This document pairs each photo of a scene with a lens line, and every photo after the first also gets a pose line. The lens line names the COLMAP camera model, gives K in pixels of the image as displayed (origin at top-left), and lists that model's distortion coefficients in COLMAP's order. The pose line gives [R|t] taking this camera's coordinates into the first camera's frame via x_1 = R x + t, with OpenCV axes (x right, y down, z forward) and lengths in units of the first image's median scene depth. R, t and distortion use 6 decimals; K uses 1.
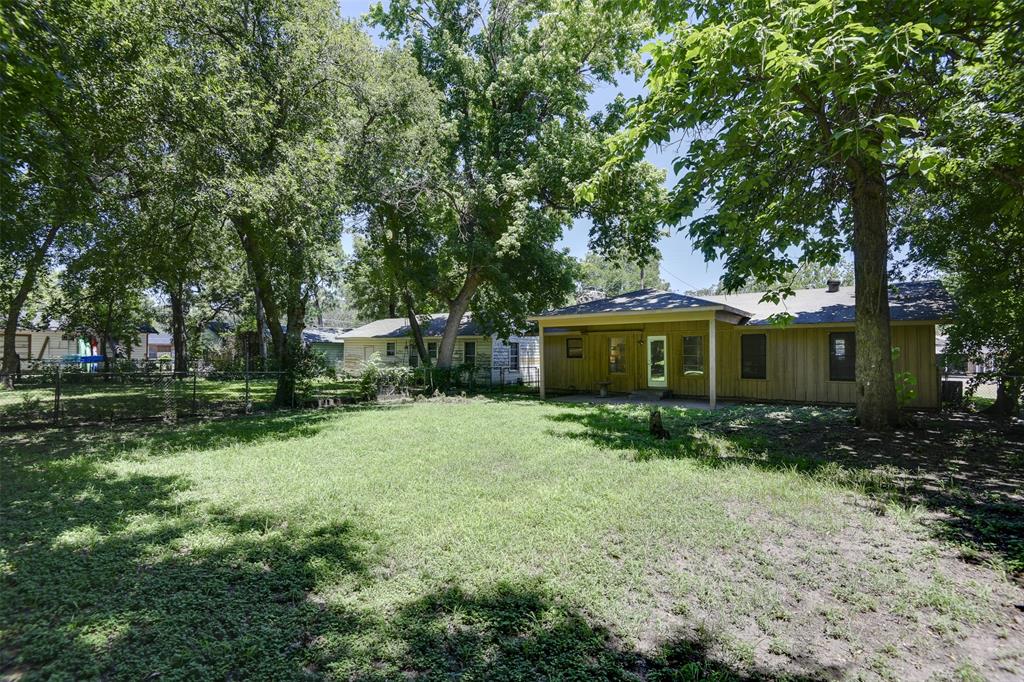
lens RADIAL K [[483.7, 0, 498.5], [0, 483.7, 342.4], [0, 0, 1]] dist [-0.022796, -0.009784]
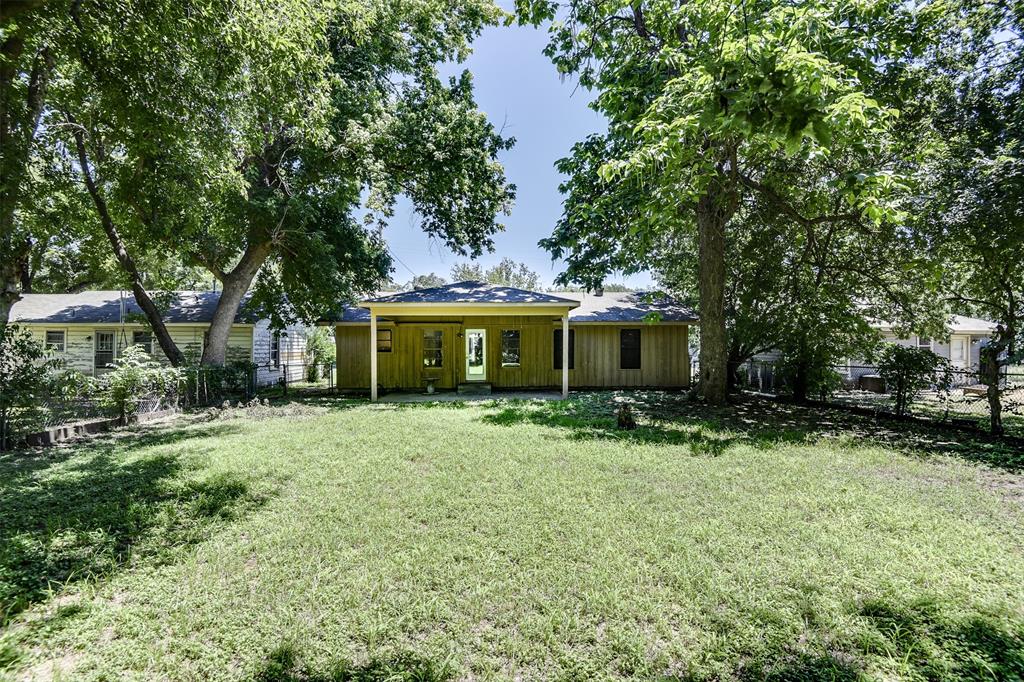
lens RADIAL K [[483.7, 0, 511.4], [0, 483.7, 343.7], [0, 0, 1]] dist [-0.022796, -0.009784]
pose [[0.757857, 0.001952, 0.652418, -0.285004], [-0.012985, 0.999843, 0.012092, 0.003929], [-0.652291, -0.017636, 0.757763, 0.216356]]
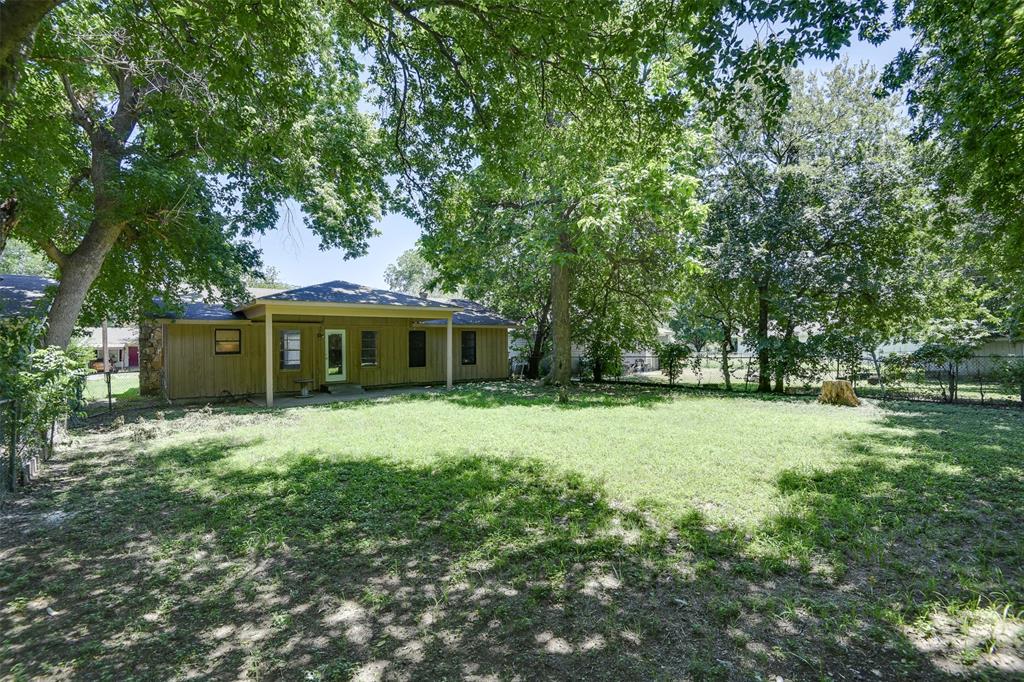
lens RADIAL K [[483.7, 0, 516.7], [0, 483.7, 342.4], [0, 0, 1]] dist [-0.022796, -0.009784]
pose [[0.216737, 0.003486, 0.976224, -0.595155], [-0.010324, 0.999946, -0.001278, 0.010677], [-0.976175, -0.009802, 0.216762, 0.461111]]
